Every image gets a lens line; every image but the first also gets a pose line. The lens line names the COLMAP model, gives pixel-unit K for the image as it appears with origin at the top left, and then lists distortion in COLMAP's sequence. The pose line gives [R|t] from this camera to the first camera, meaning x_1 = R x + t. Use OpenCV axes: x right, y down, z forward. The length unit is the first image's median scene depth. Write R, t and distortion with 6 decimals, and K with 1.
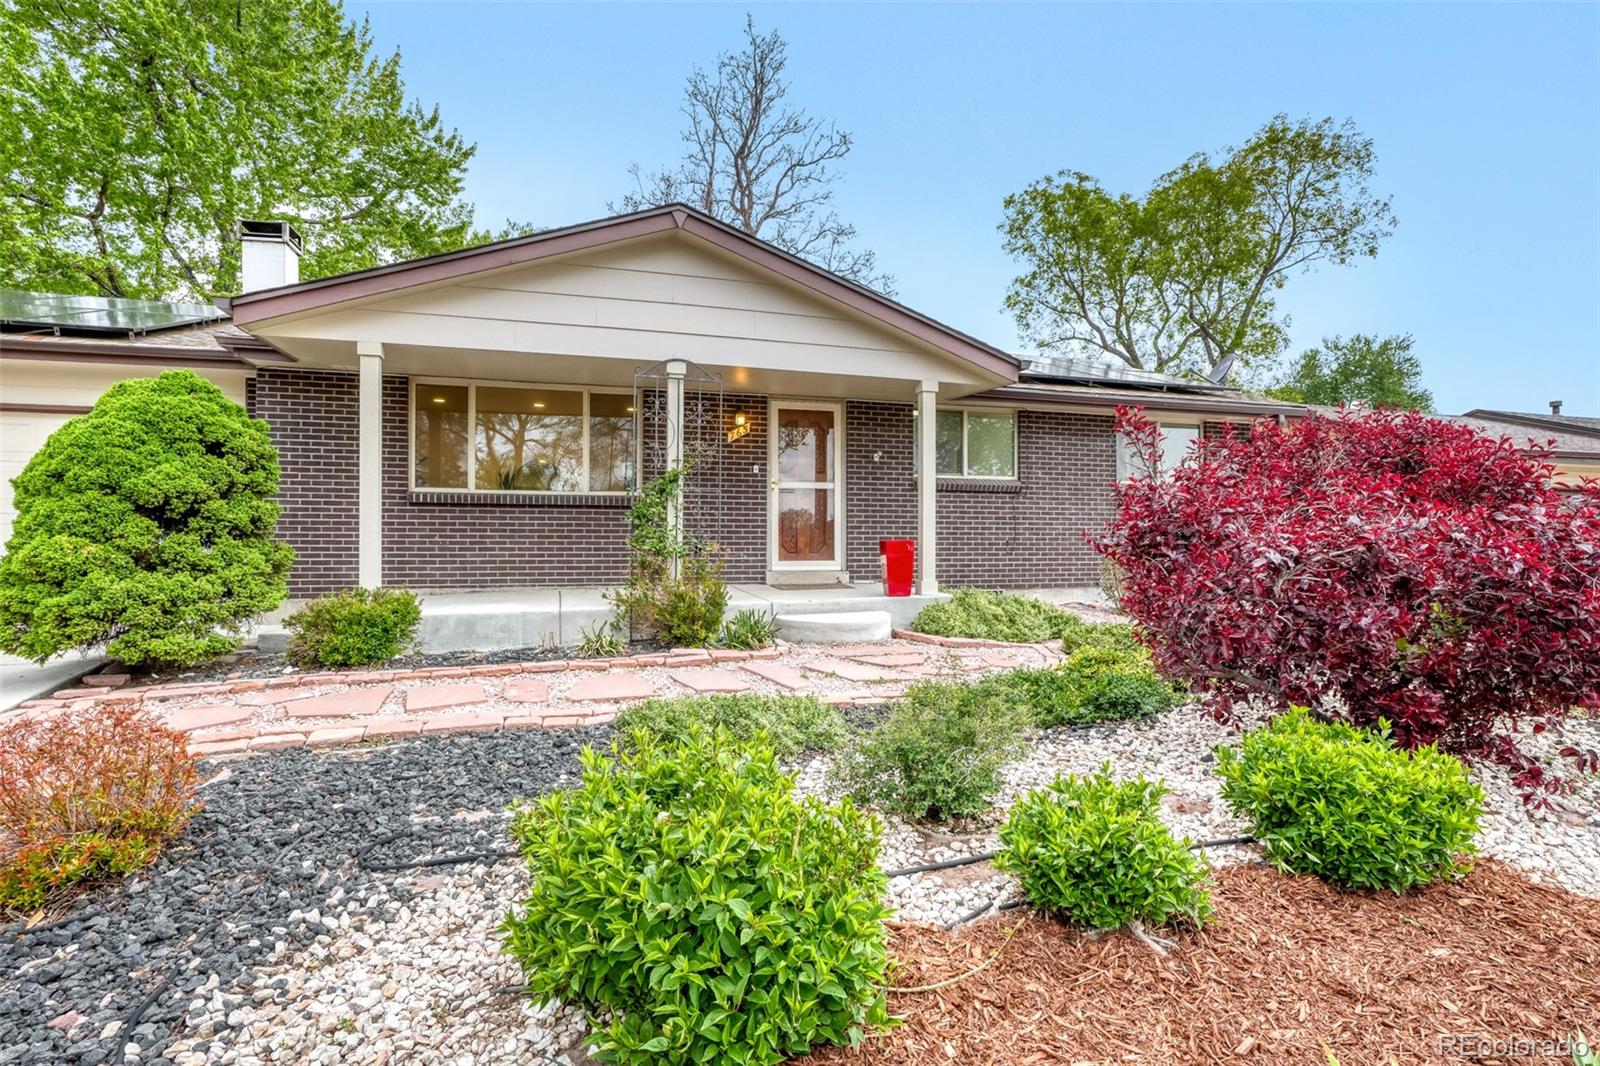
lens RADIAL K [[807.4, 0, 800.0], [0, 807.4, 533.0], [0, 0, 1]] dist [-0.006240, -0.000085]
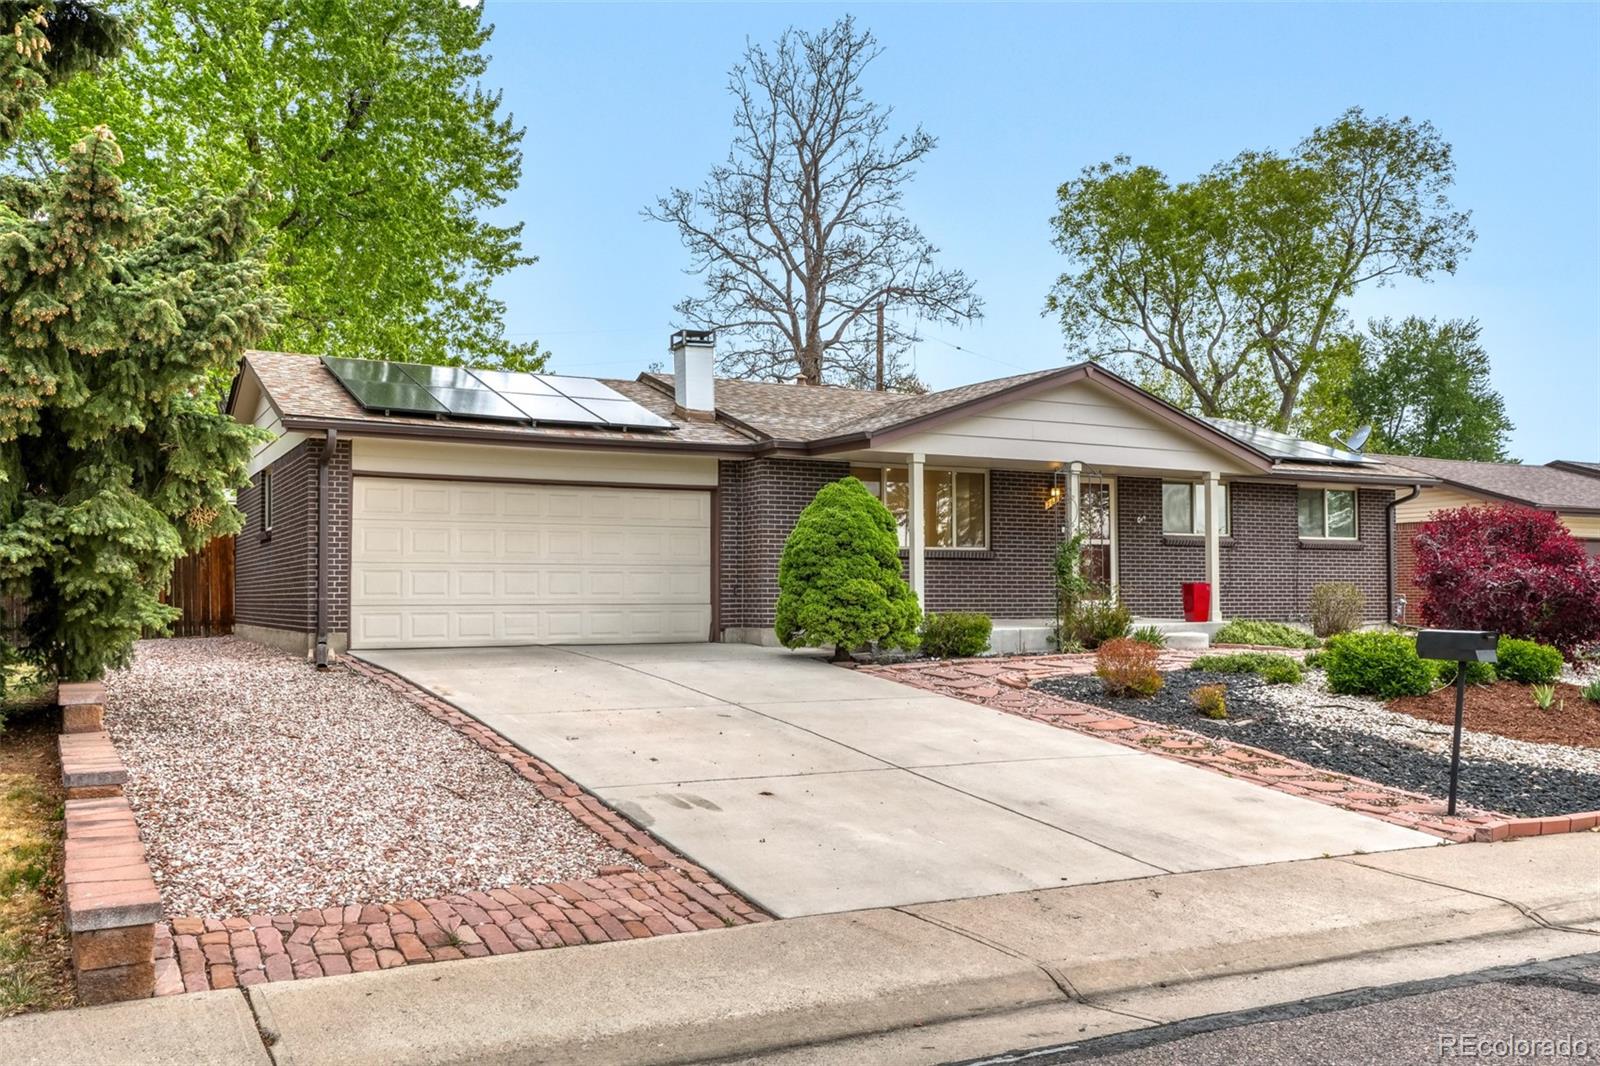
lens RADIAL K [[1373.7, 0, 803.5], [0, 1373.7, 545.8], [0, 0, 1]] dist [0.053542, -0.001490]
pose [[0.979396, 0.002900, 0.201929, -0.777009], [0.003047, 0.999571, -0.029138, 0.008727], [-0.201927, 0.029153, 0.978967, -0.923564]]
